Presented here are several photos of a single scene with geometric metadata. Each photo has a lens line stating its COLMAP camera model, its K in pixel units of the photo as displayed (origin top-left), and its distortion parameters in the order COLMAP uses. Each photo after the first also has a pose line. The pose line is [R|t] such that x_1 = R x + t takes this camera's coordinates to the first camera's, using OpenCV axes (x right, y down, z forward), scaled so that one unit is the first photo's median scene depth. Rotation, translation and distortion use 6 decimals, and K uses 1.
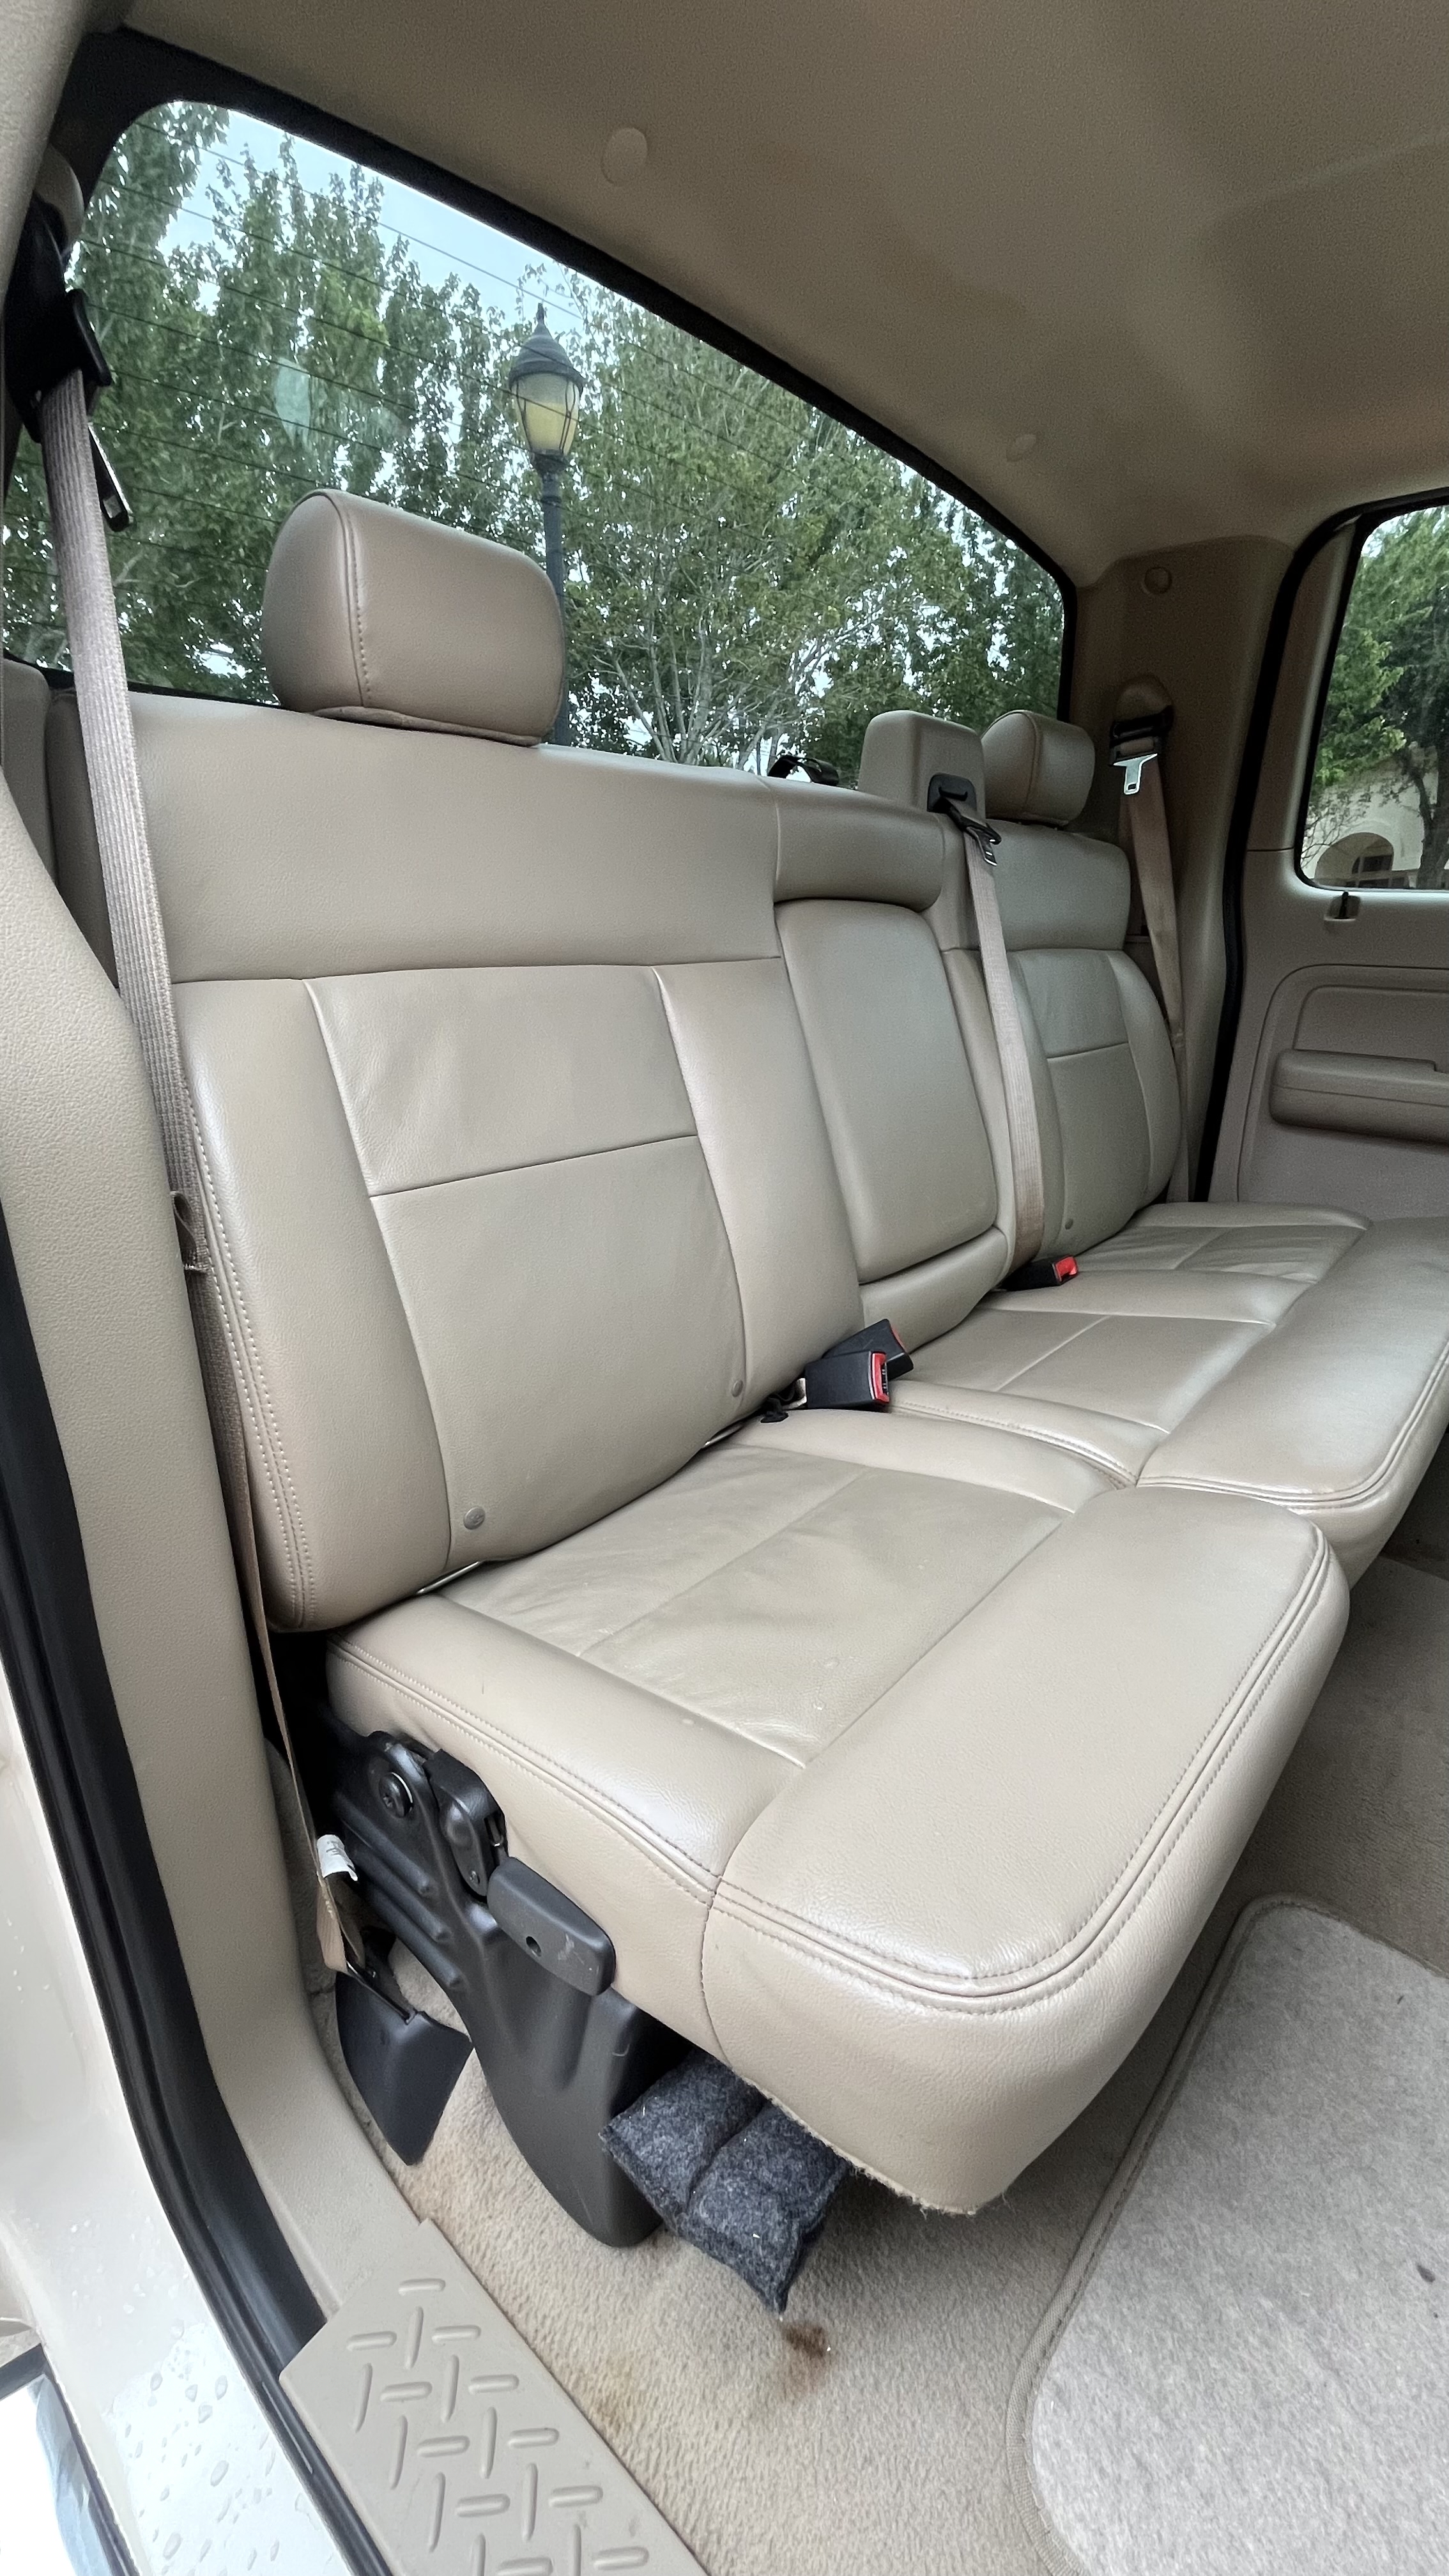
lens RADIAL K [[1043.0, 0, 728.1], [0, 1043.0, 1307.8], [0, 0, 1]] dist [-0.004192, 0.000763]
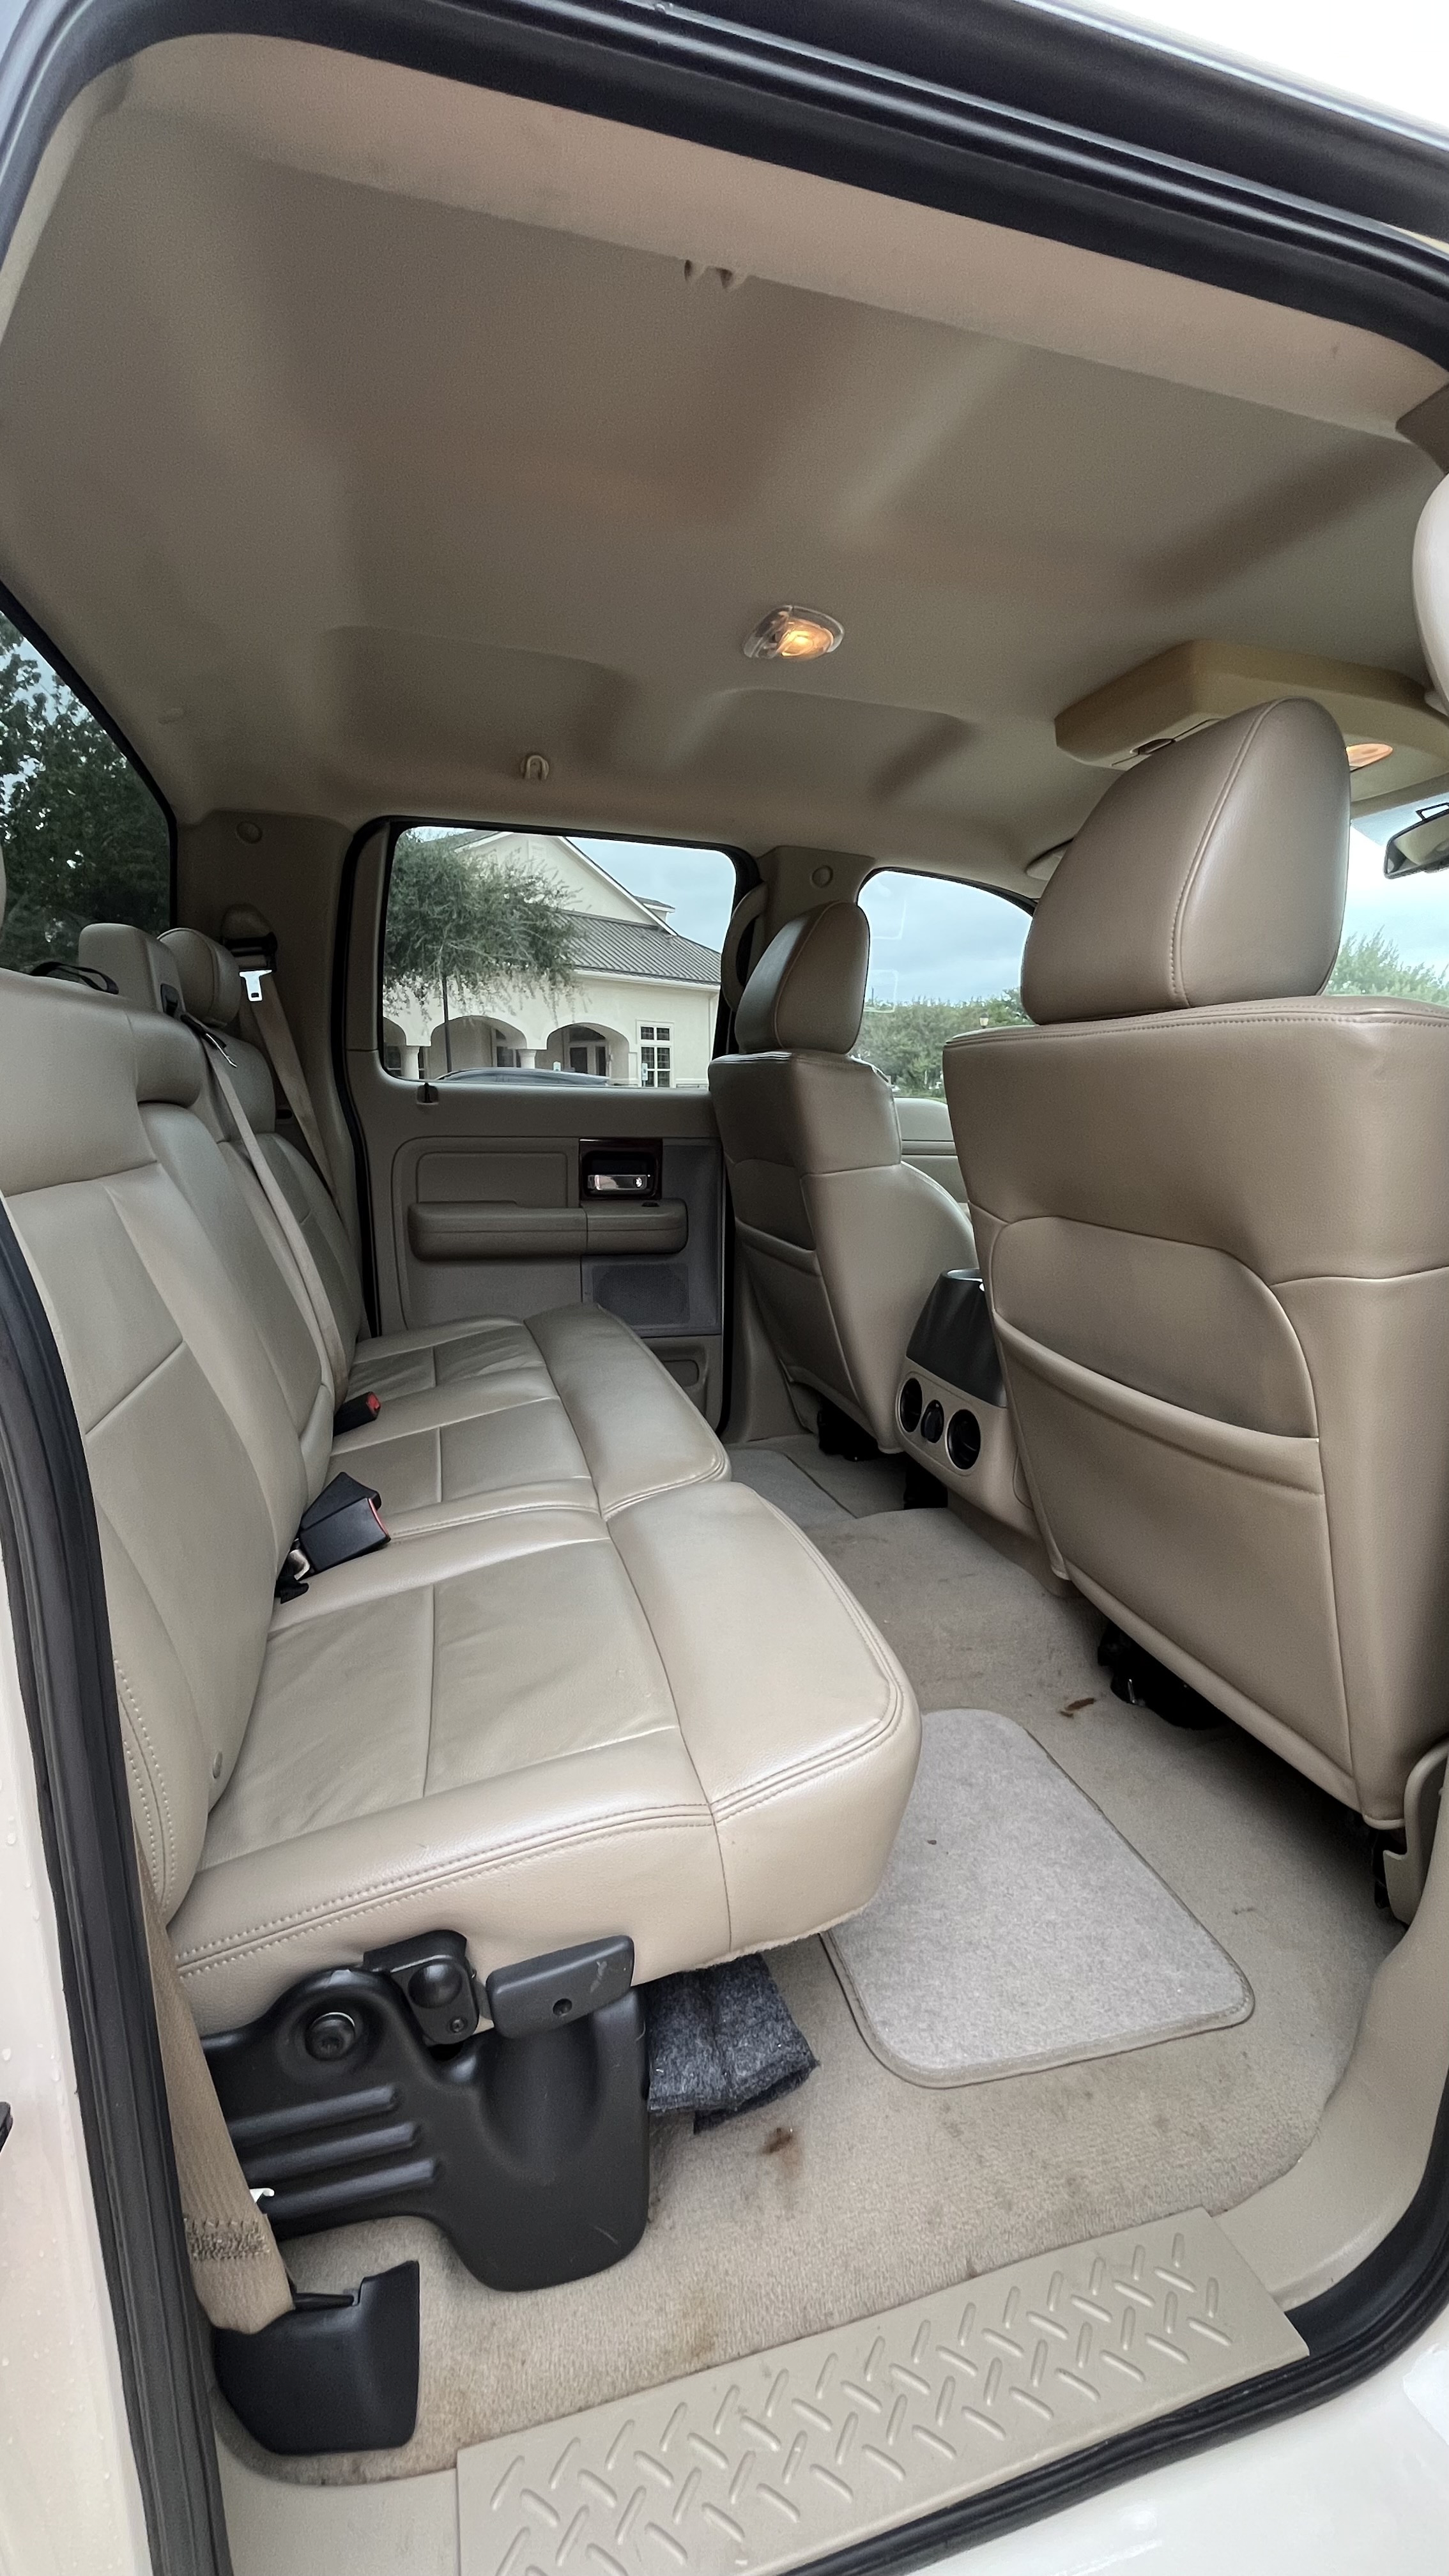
lens RADIAL K [[1043.0, 0, 735.1], [0, 1043.0, 1321.9], [0, 0, 1]] dist [-0.004192, 0.000763]
pose [[0.551114, -0.185853, 0.813469, -0.412150], [0.290184, 0.956718, 0.021986, -0.038194], [-0.782347, 0.223939, 0.581193, 0.005365]]
